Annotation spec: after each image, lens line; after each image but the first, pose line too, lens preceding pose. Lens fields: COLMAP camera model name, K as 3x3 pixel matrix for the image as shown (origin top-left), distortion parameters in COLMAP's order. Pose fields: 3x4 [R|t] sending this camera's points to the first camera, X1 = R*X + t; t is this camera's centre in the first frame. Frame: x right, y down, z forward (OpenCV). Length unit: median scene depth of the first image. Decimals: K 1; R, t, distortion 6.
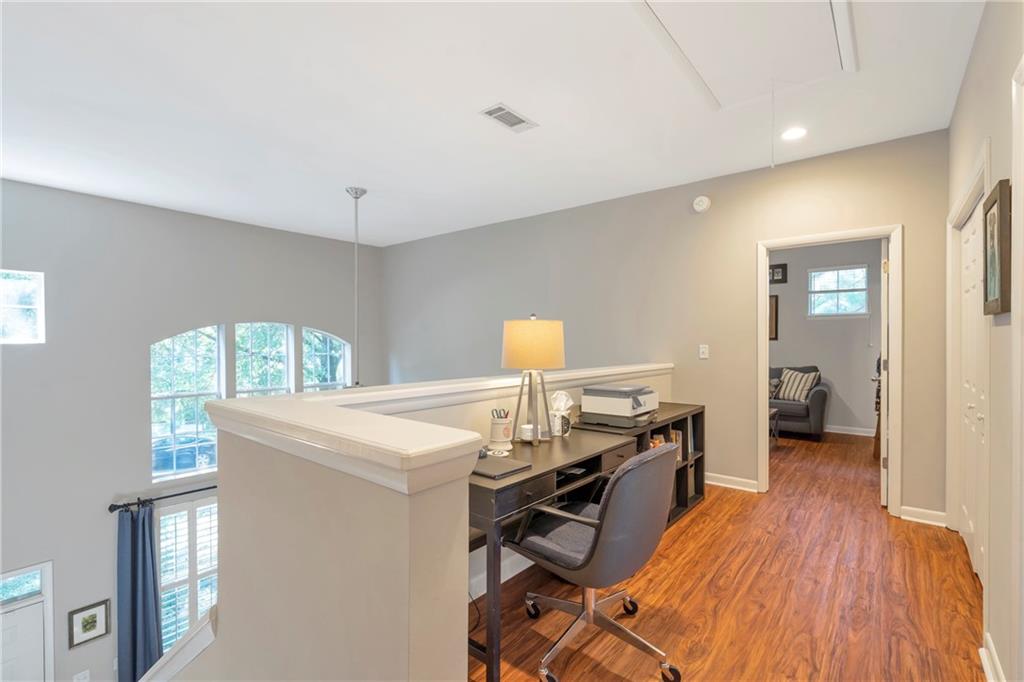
lens RADIAL K [[465.1, 0, 508.2], [0, 465.1, 345.7], [0, 0, 1]] dist [-0.000109, 0.000467]
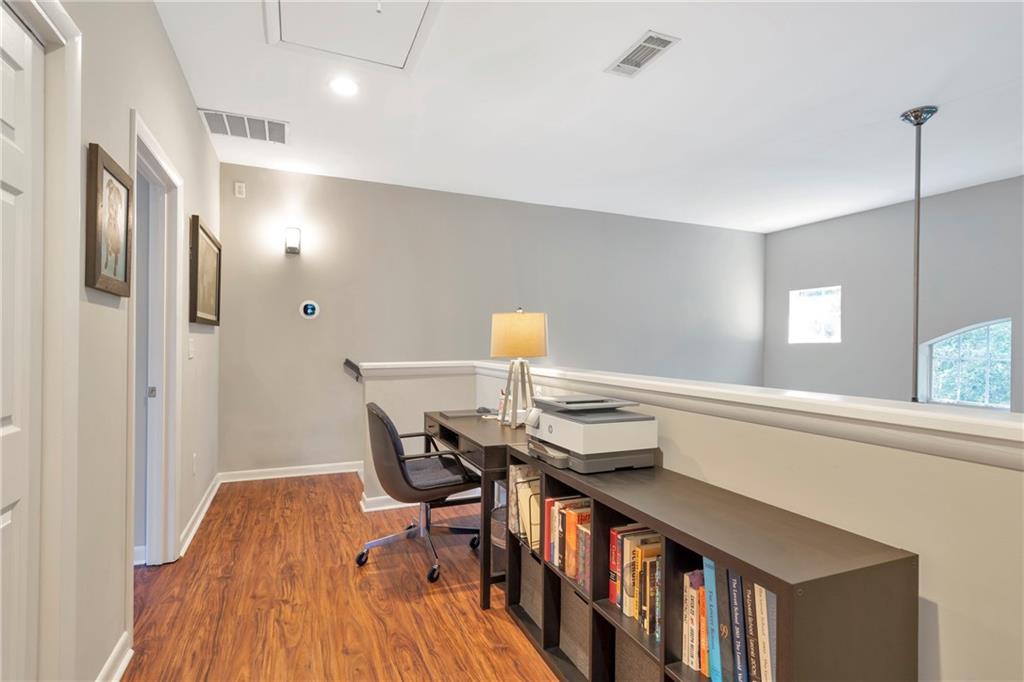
lens RADIAL K [[496.3, 0, 512.0], [0, 496.3, 341.0], [0, 0, 1]] dist [0.000571, 0.000317]
pose [[-0.451470, -0.007729, -0.892253, 1.192889], [-0.015154, 0.999885, -0.000993, 0.011535], [0.892158, 0.013073, -0.451535, 1.642307]]
